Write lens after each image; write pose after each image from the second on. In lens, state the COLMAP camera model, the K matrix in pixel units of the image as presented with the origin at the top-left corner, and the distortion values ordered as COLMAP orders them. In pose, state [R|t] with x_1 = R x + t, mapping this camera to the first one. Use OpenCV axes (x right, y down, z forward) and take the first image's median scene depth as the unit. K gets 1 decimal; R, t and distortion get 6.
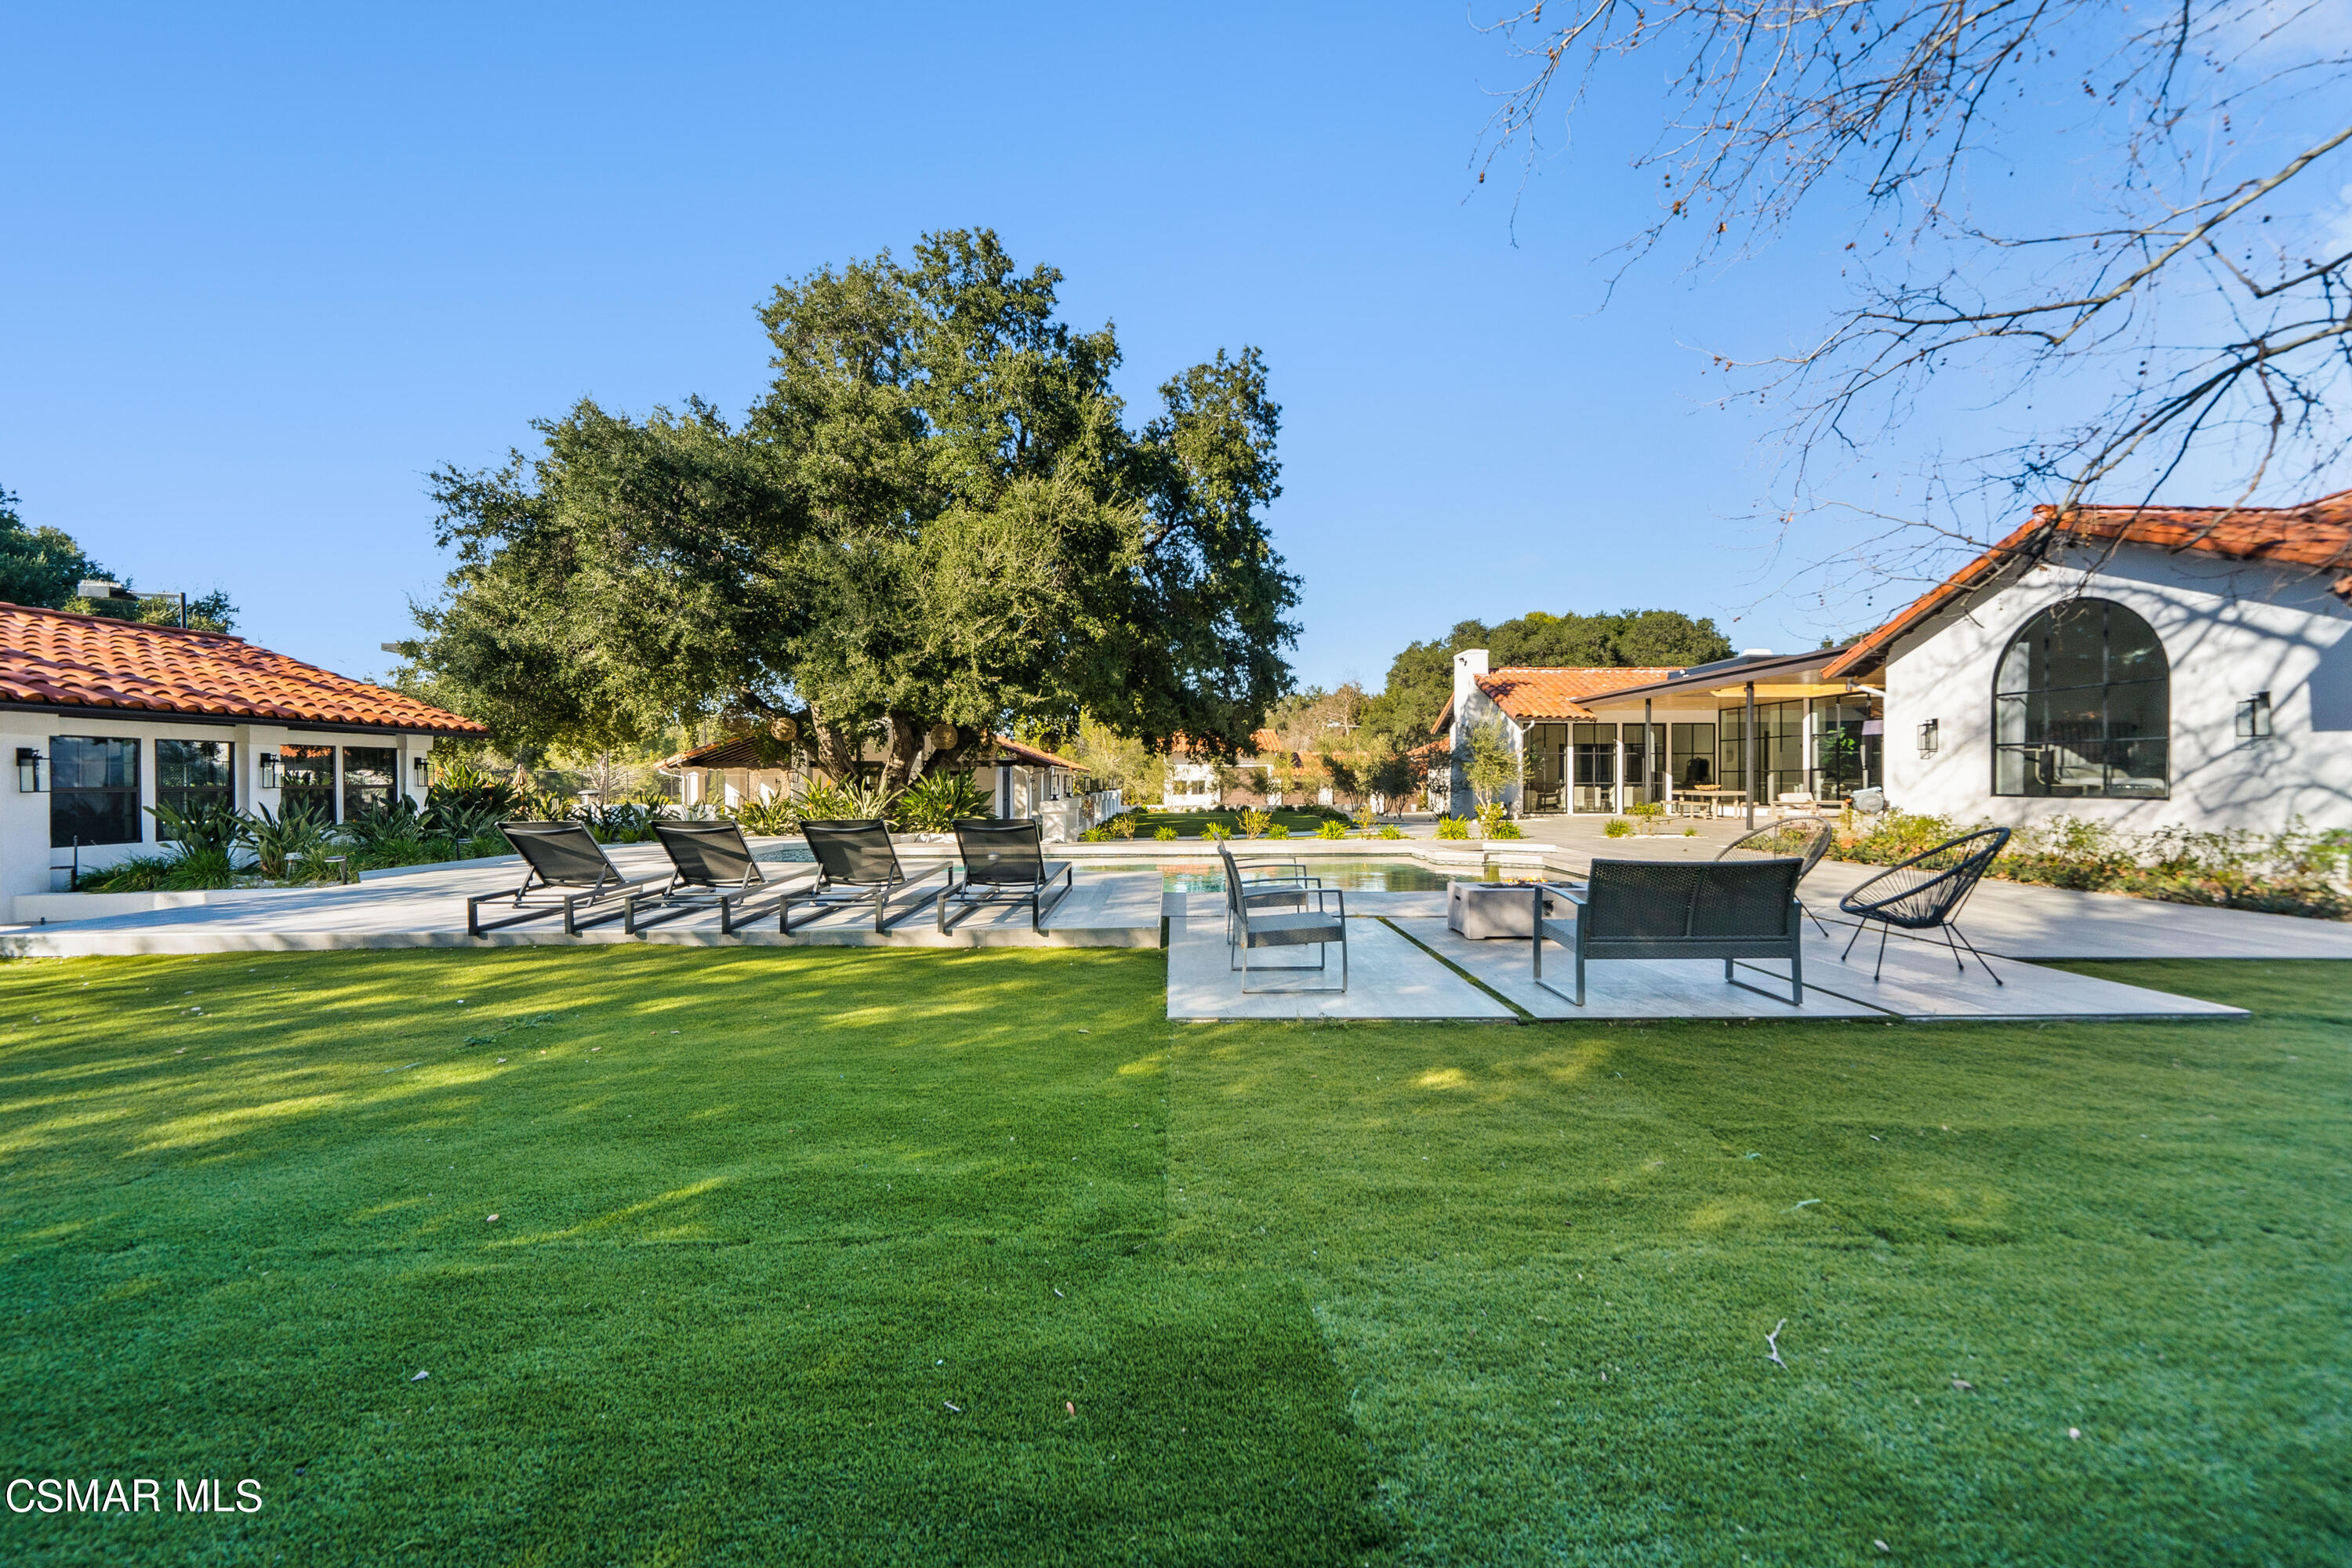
lens RADIAL K [[878.6, 0, 1176.0], [0, 878.6, 784.0], [0, 0, 1]] dist [-0.000249, -0.000028]
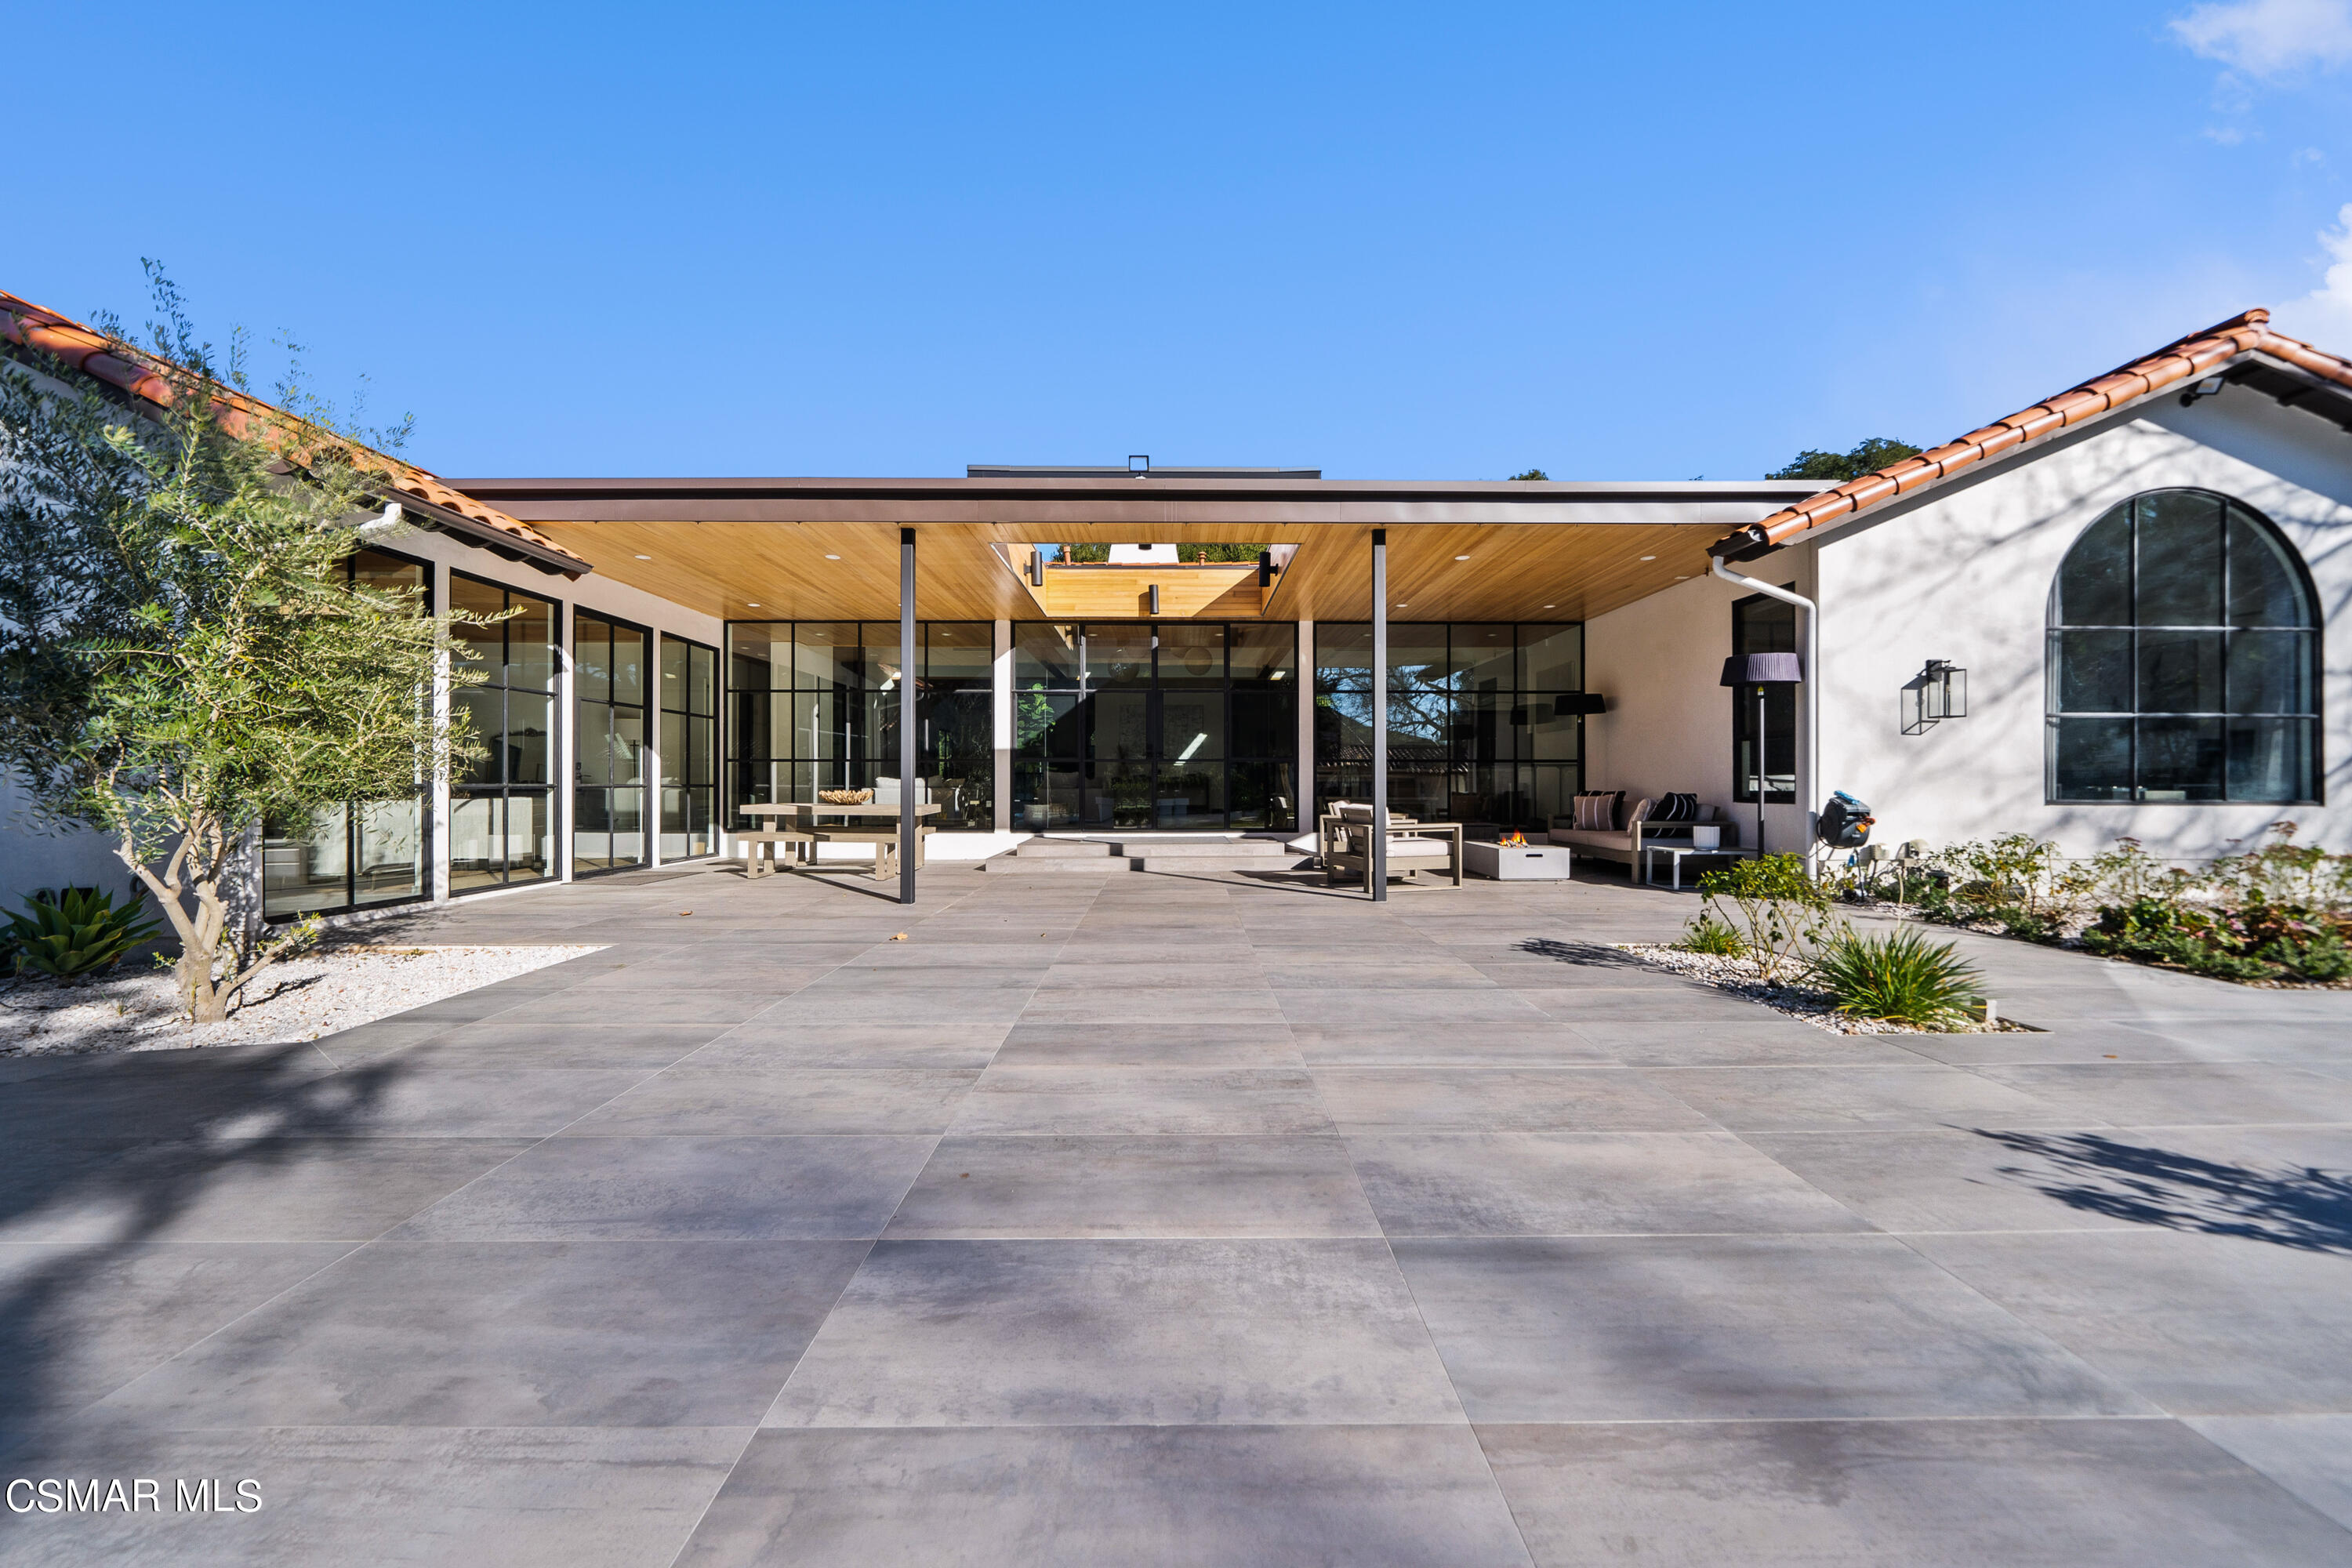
lens RADIAL K [[878.6, 0, 1176.0], [0, 878.6, 784.0], [0, 0, 1]] dist [-0.000249, -0.000028]
pose [[-0.003609, -0.005950, 0.999976, 0.390968], [0.003346, 0.999977, 0.005962, -0.003870], [-0.999988, 0.003368, -0.003589, 1.699149]]
